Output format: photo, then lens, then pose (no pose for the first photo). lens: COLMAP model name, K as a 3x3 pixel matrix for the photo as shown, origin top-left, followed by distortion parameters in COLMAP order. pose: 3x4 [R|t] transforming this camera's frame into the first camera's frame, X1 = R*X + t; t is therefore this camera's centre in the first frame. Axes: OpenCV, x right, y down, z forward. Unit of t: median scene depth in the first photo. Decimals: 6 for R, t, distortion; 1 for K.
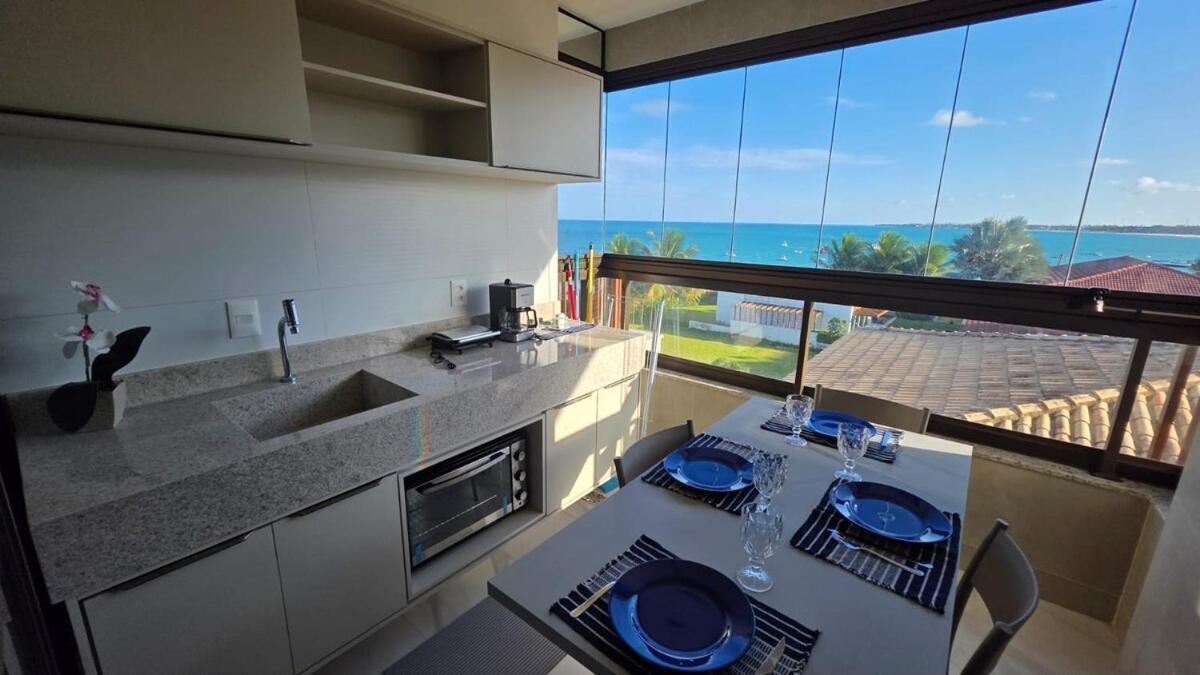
lens RADIAL K [[480.3, 0, 592.1], [0, 480.3, 335.3], [0, 0, 1]] dist [0.003070, -0.000351]
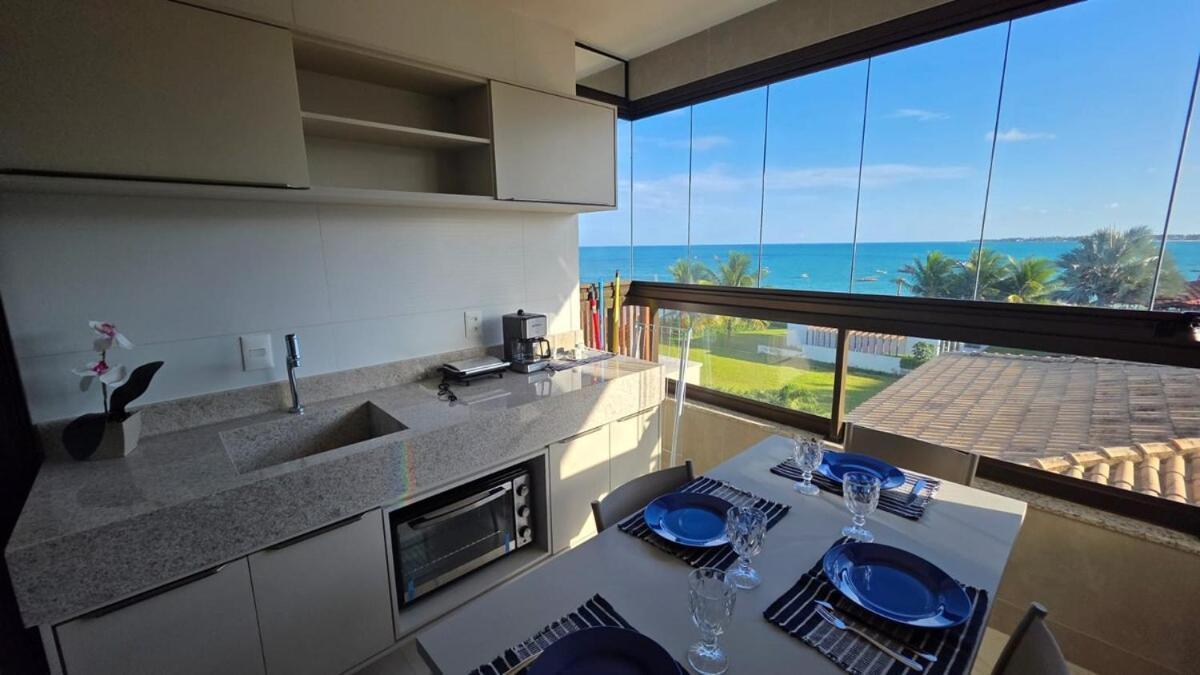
lens RADIAL K [[477.3, 0, 598.4], [0, 477.3, 334.8], [0, 0, 1]] dist [0.002971, -0.000748]
pose [[0.990947, -0.007020, -0.134071, 0.139762], [0.000005, 0.998634, -0.052248, -0.015628], [0.134254, 0.051775, 0.989593, 0.049855]]
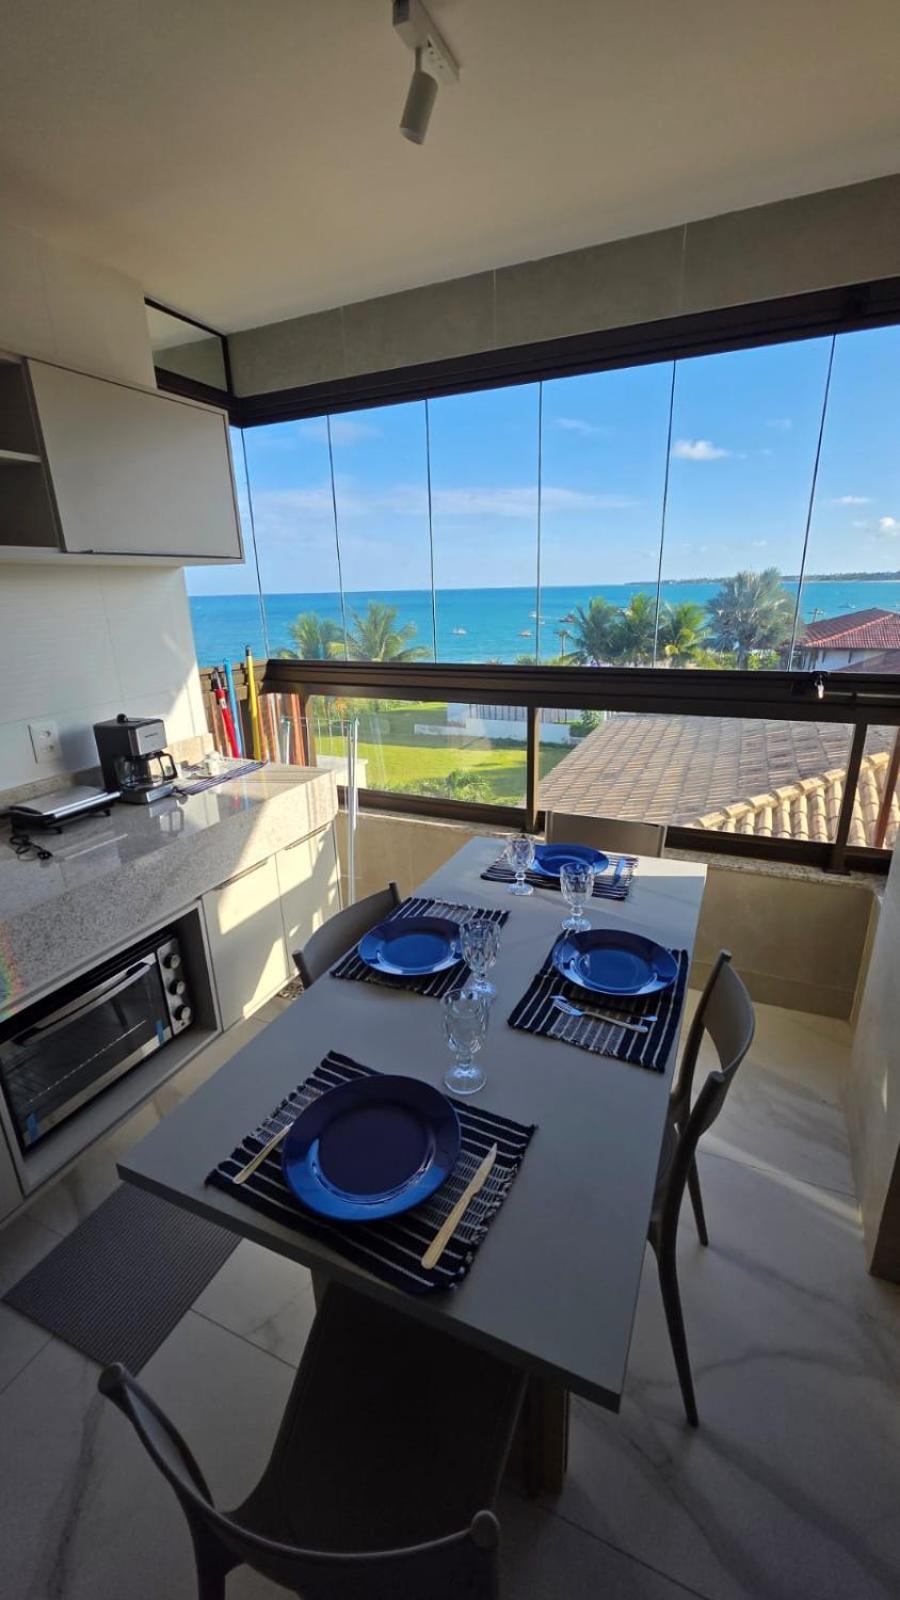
lens RADIAL K [[639.3, 0, 449.1], [0, 639.3, 797.8], [0, 0, 1]] dist [0.001112, -0.000344]
pose [[0.964750, -0.121475, 0.233455, 0.059530], [0.102203, 0.990407, 0.092994, -0.042291], [-0.242512, -0.065856, 0.967911, -0.016464]]
